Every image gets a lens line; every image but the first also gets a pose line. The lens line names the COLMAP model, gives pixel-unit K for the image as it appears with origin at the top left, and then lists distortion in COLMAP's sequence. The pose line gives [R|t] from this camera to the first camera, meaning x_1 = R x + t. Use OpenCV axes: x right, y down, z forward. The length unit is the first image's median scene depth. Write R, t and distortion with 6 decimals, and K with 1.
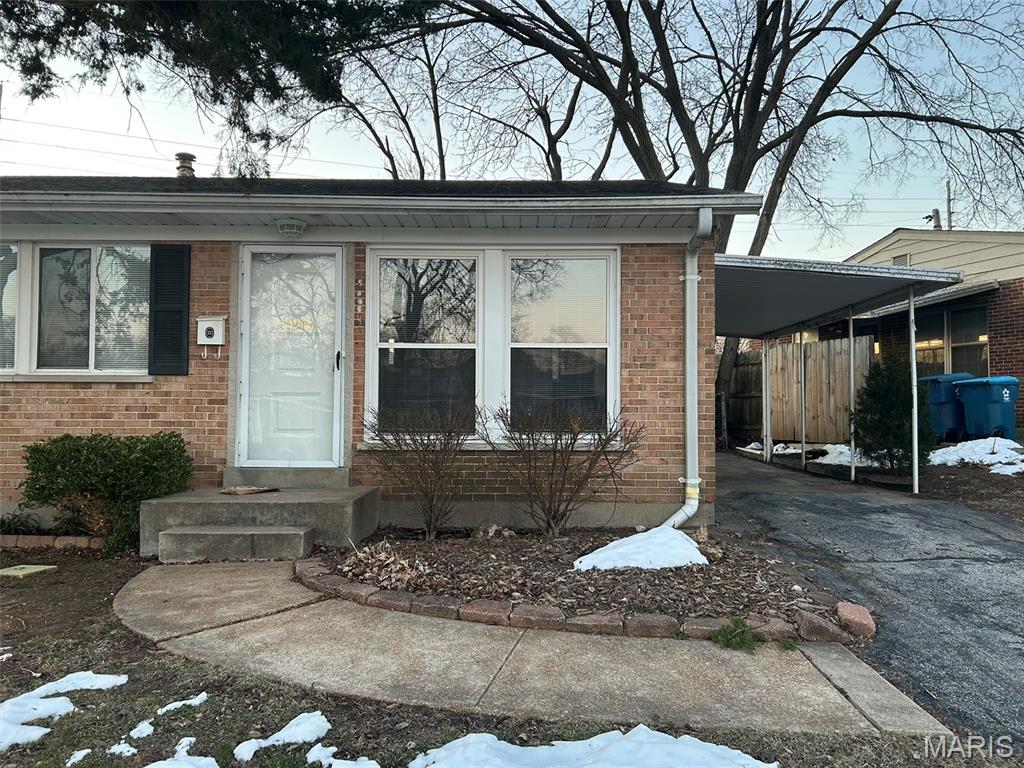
lens RADIAL K [[775.8, 0, 515.8], [0, 775.8, 386.4], [0, 0, 1]] dist [0.037444, -0.026903]
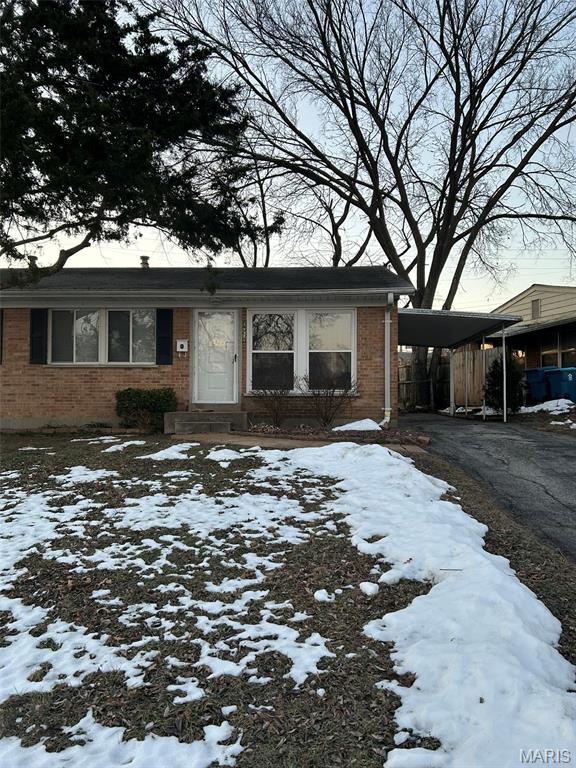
lens RADIAL K [[581.8, 0, 293.1], [0, 581.8, 387.6], [0, 0, 1]] dist [0.037444, -0.026903]
pose [[0.999334, -0.002776, -0.036391, 0.008920], [0.002850, 0.999994, 0.001987, 0.052220], [0.036385, -0.002089, 0.999336, -0.736599]]
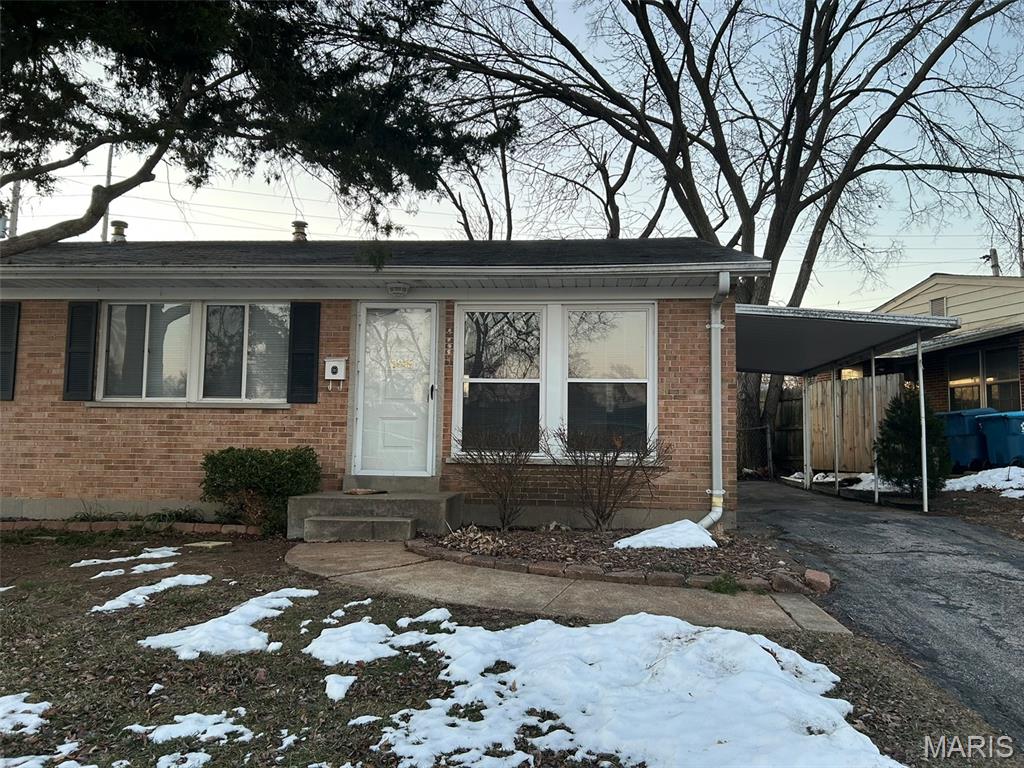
lens RADIAL K [[775.8, 0, 514.9], [0, 775.8, 384.8], [0, 0, 1]] dist [0.037444, -0.026903]
pose [[0.996697, 0.003343, -0.081140, 0.008913], [-0.007312, 0.998789, -0.048660, 0.015035], [0.080879, 0.049092, 0.995514, -0.246234]]
